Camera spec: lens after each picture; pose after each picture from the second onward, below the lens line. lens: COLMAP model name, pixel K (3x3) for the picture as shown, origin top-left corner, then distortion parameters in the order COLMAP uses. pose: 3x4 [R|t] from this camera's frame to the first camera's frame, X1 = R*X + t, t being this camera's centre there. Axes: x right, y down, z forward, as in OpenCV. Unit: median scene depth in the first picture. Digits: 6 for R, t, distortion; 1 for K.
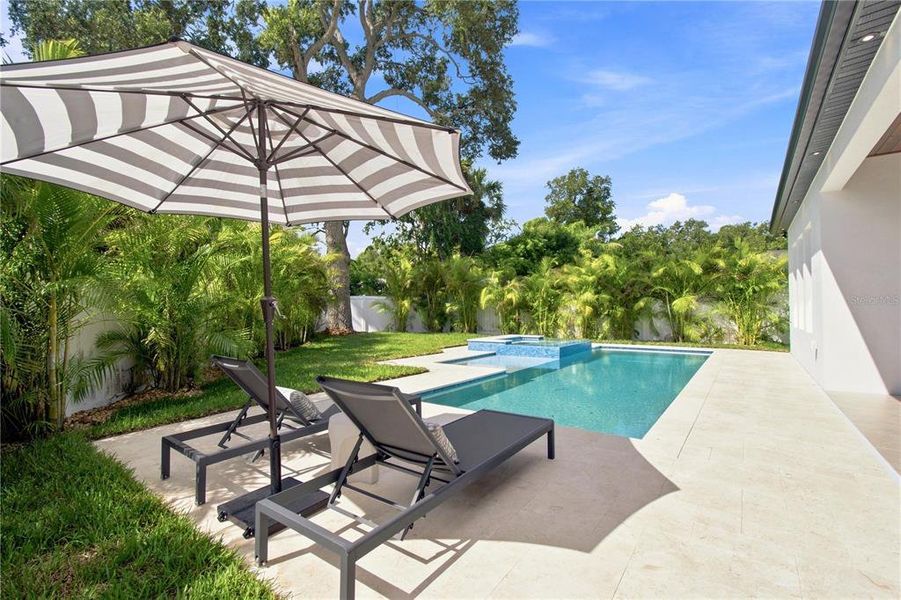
lens RADIAL K [[406.4, 0, 446.6], [0, 406.4, 302.0], [0, 0, 1]] dist [0.000290, -0.000137]
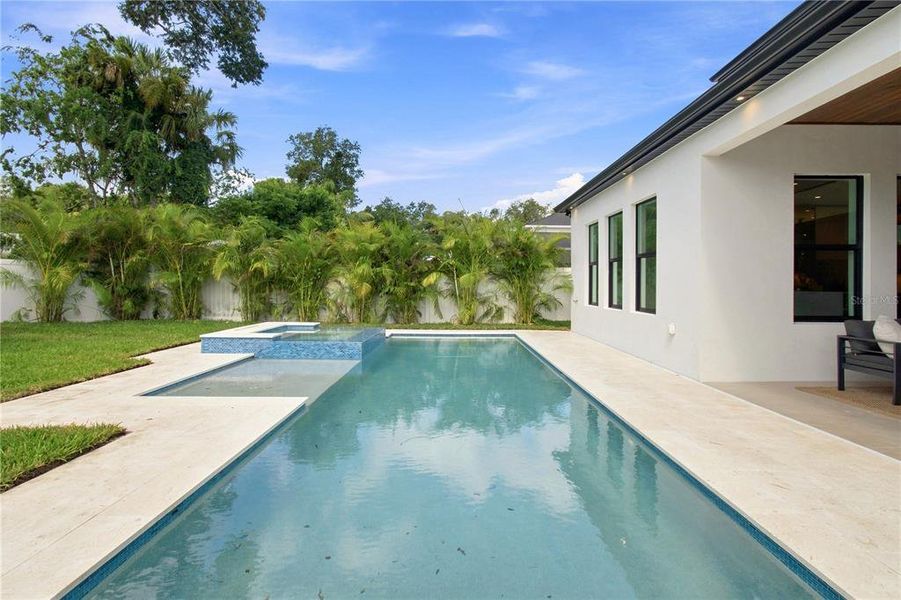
lens RADIAL K [[420.7, 0, 452.2], [0, 420.7, 285.5], [0, 0, 1]] dist [0.001836, 0.000686]
pose [[0.803211, 0.005347, 0.595671, -0.007215], [-0.018513, 0.999701, 0.015989, 0.001711], [-0.595407, -0.023870, 0.803069, 0.139663]]
